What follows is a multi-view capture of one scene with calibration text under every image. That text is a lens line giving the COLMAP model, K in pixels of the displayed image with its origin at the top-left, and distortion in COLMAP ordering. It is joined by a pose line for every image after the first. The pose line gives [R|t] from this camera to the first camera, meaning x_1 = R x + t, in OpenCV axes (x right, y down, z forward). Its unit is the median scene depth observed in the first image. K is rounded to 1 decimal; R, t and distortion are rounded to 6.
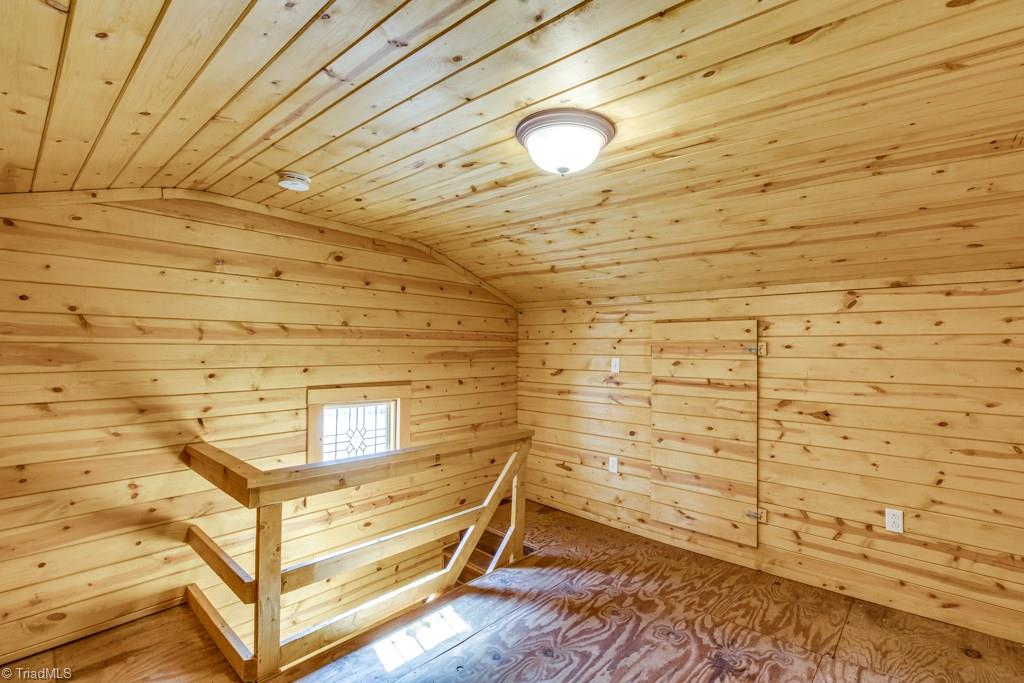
lens RADIAL K [[459.5, 0, 519.3], [0, 459.5, 341.3], [0, 0, 1]] dist [0.008578, -0.002436]
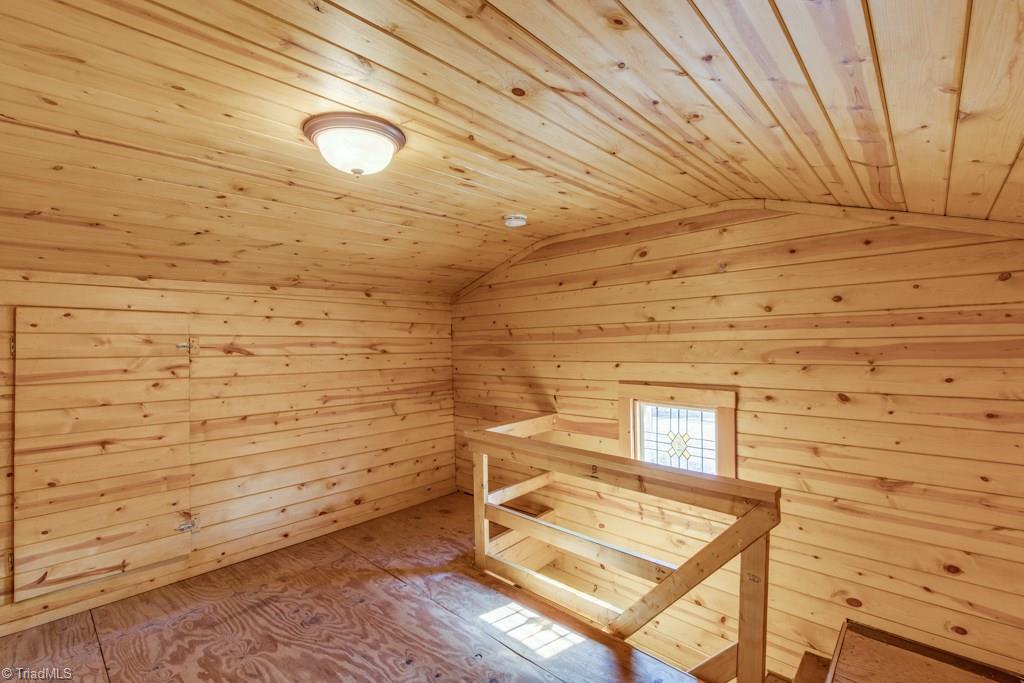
lens RADIAL K [[459.5, 0, 519.5], [0, 459.5, 344.5], [0, 0, 1]] dist [0.008578, -0.002436]
pose [[-0.013480, -0.011302, -0.999845, 0.643573], [0.028615, 0.999522, -0.011684, 0.019411], [0.999500, -0.028768, -0.013150, 0.797658]]
